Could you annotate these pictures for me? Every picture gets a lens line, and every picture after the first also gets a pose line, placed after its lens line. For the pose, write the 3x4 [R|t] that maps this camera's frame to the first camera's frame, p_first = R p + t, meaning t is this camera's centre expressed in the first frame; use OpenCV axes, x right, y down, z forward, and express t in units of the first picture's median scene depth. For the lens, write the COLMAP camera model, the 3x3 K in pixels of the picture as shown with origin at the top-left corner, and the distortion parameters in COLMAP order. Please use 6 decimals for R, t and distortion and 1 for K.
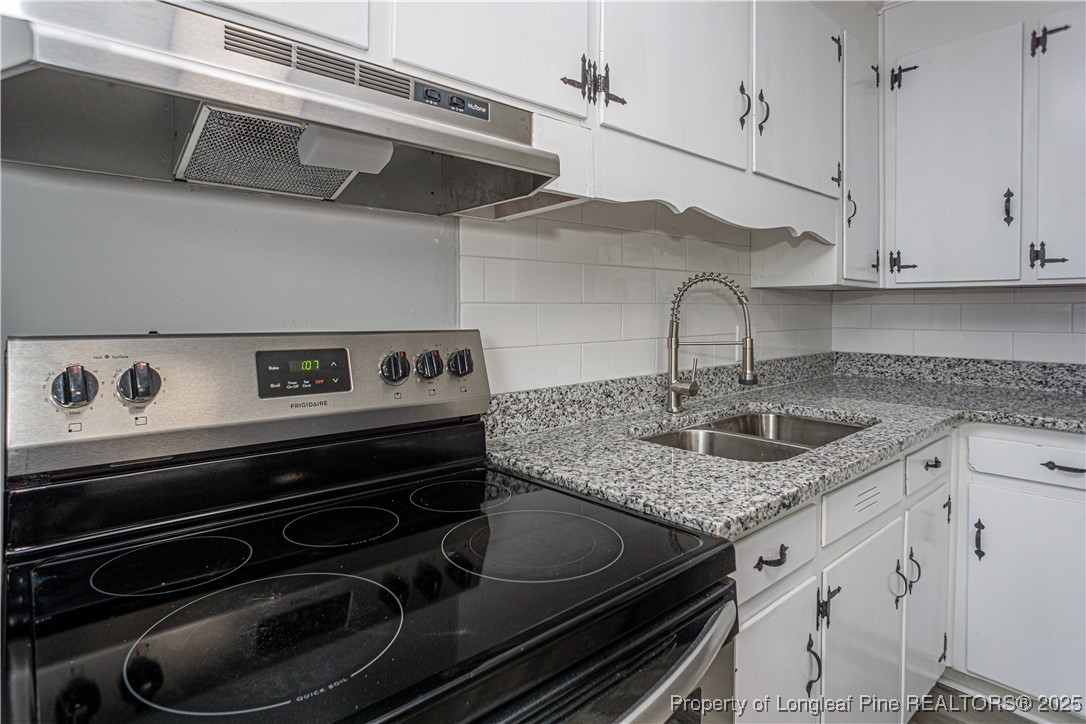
lens RADIAL K [[573.7, 0, 560.9], [0, 573.7, 342.1], [0, 0, 1]] dist [-0.013609, 0.005678]
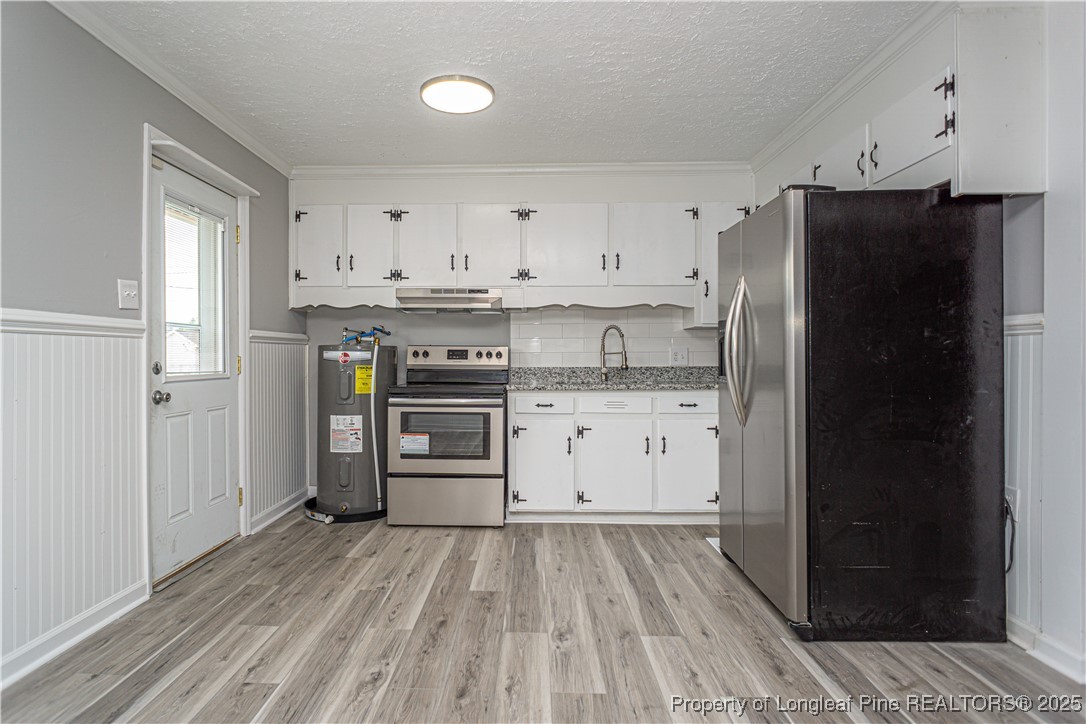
lens RADIAL K [[573.7, 0, 541.4], [0, 573.7, 352.3], [0, 0, 1]] dist [-0.013609, 0.005678]
pose [[0.718958, 0.000482, -0.695053, 1.879195], [-0.038467, 0.998495, -0.039097, 0.113139], [0.693988, 0.054845, 0.717895, -1.040013]]
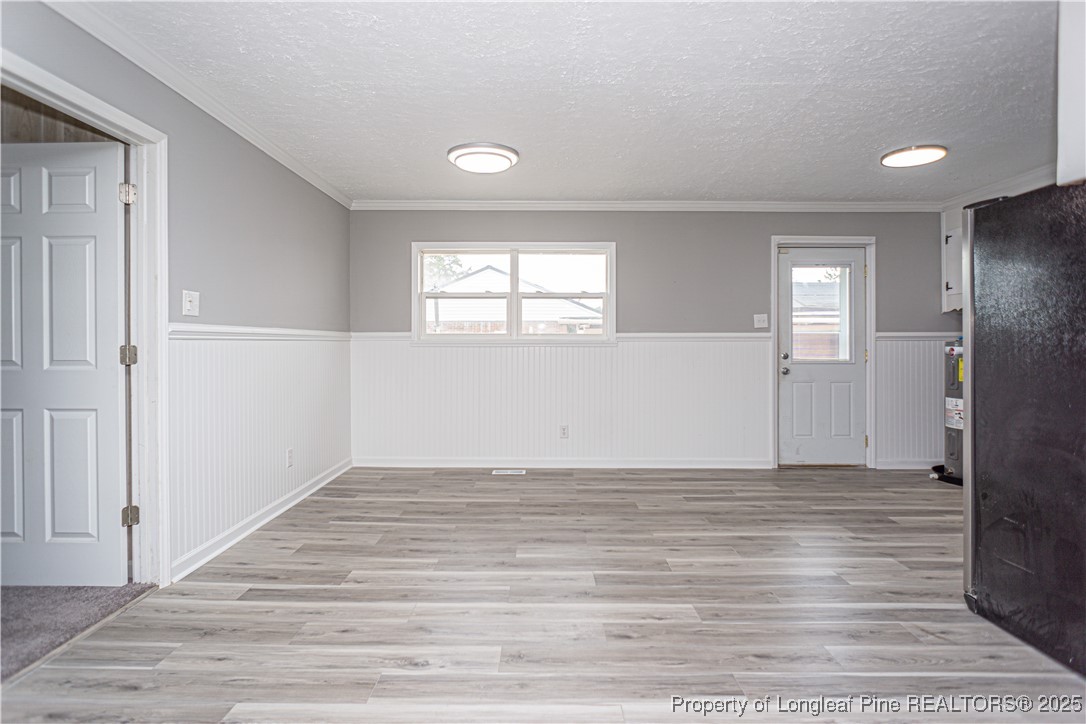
lens RADIAL K [[573.7, 0, 534.6], [0, 573.7, 349.0], [0, 0, 1]] dist [-0.013609, 0.005678]
pose [[-0.682223, 0.010703, -0.731066, 3.294978], [-0.032426, 0.998466, 0.044878, -0.005494], [0.730425, 0.054323, -0.680829, 0.569912]]
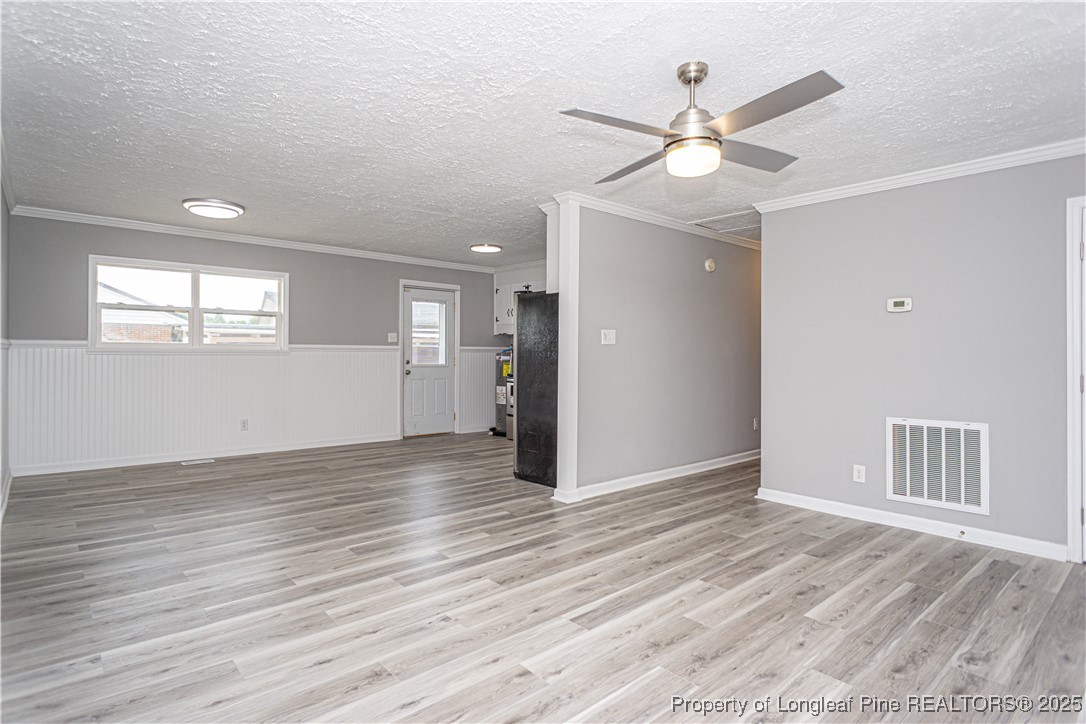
lens RADIAL K [[573.7, 0, 554.6], [0, 573.7, 353.2], [0, 0, 1]] dist [-0.013609, 0.005678]
pose [[0.005506, 0.006260, -0.999965, 4.743476], [-0.058349, 0.998279, 0.005928, -0.038026], [0.998281, 0.058314, 0.005862, 0.585542]]
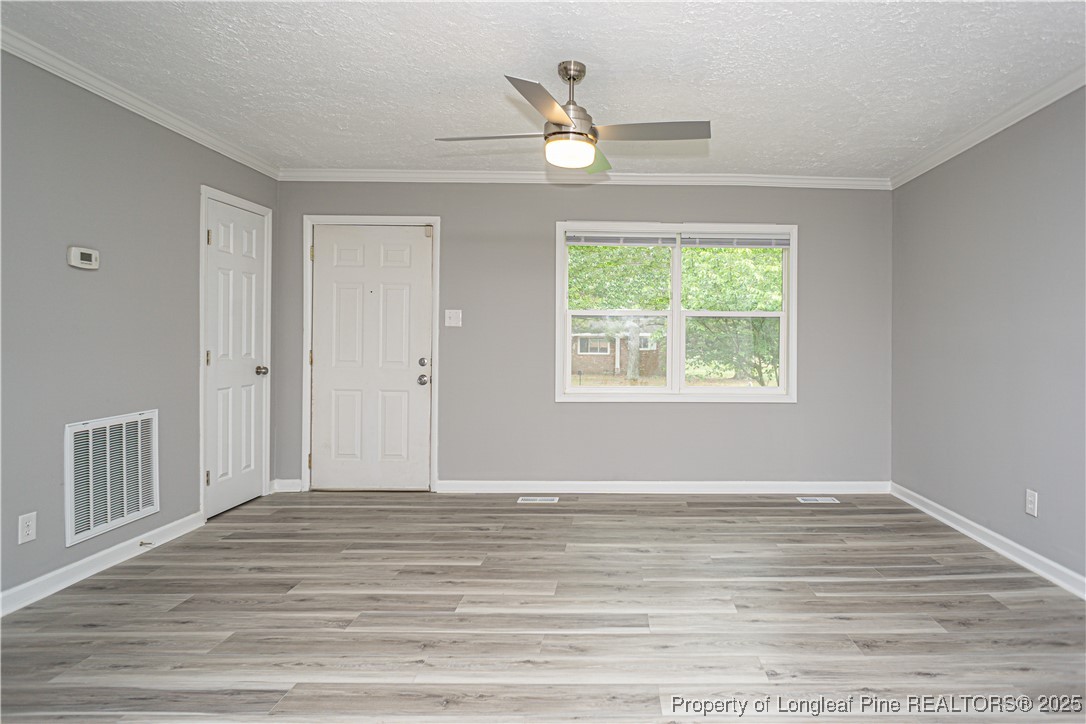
lens RADIAL K [[611.3, 0, 614.0], [0, 611.3, 346.0], [0, 0, 1]] dist [-0.015216, 0.003044]
pose [[0.672563, 0.005071, 0.740022, 1.943692], [0.024720, 0.999265, -0.029314, 0.036003], [-0.739627, 0.038009, 0.671943, -0.326784]]
